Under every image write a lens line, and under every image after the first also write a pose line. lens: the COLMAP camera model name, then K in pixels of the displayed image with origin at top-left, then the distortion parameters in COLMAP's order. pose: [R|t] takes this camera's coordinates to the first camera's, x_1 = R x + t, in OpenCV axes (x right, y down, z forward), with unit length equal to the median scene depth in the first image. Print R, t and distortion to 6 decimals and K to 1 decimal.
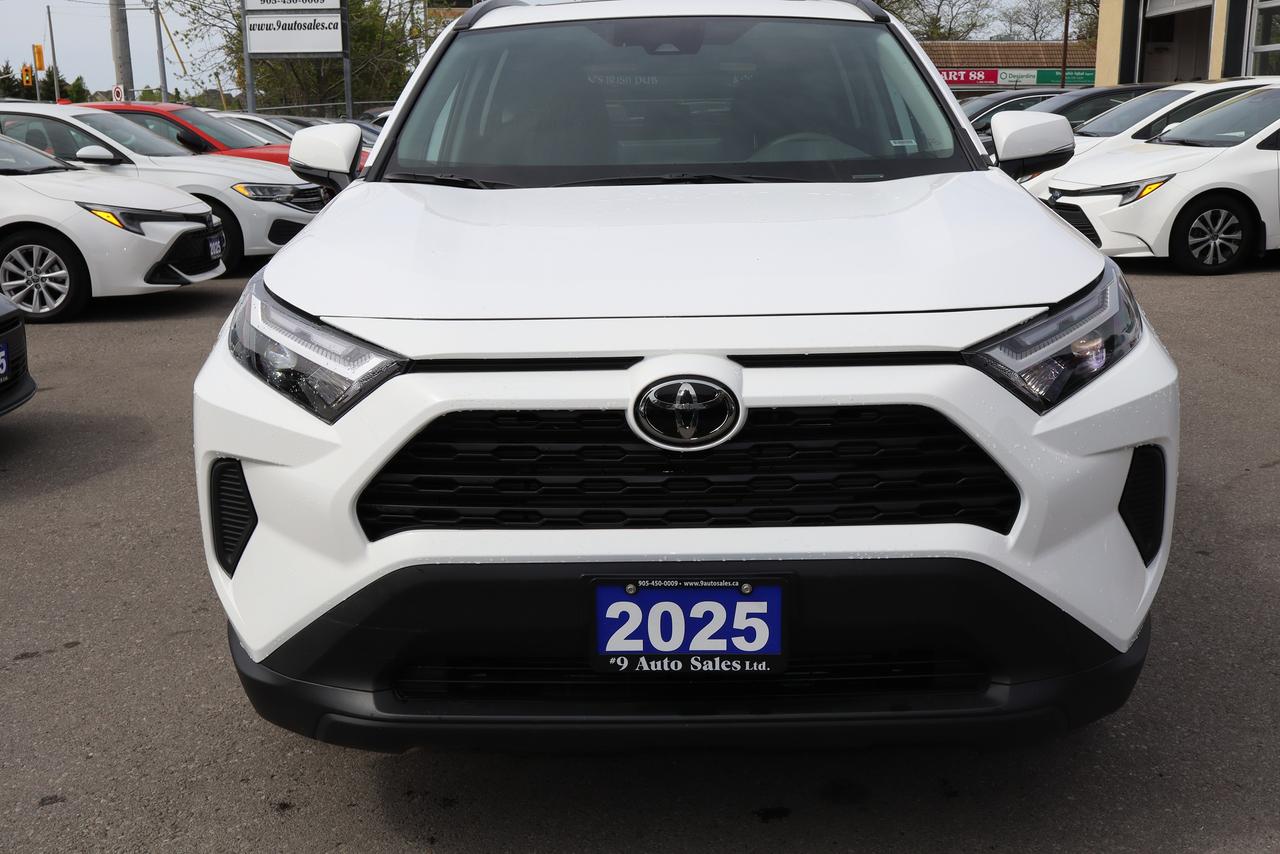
lens RADIAL K [[1447.6, 0, 640.0], [0, 1447.6, 427.0], [0, 0, 1]] dist [-0.003811, 0.000105]
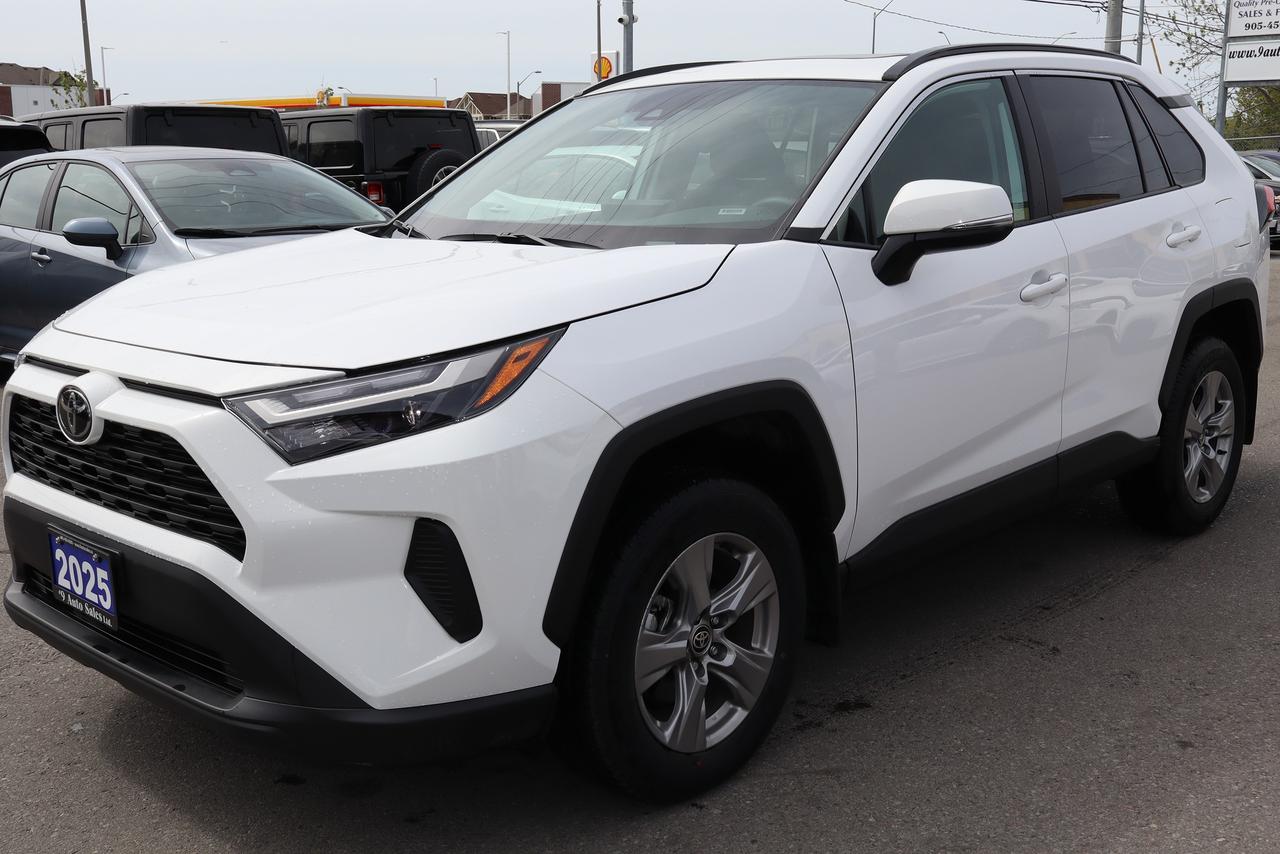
lens RADIAL K [[1461.4, 0, 640.0], [0, 1461.4, 427.0], [0, 0, 1]] dist [0.009153, 0.020401]
pose [[0.704489, 0.140386, -0.695691, 1.252434], [-0.152142, 0.987326, 0.045171, -0.129764], [0.693215, 0.074021, 0.716919, 0.380364]]
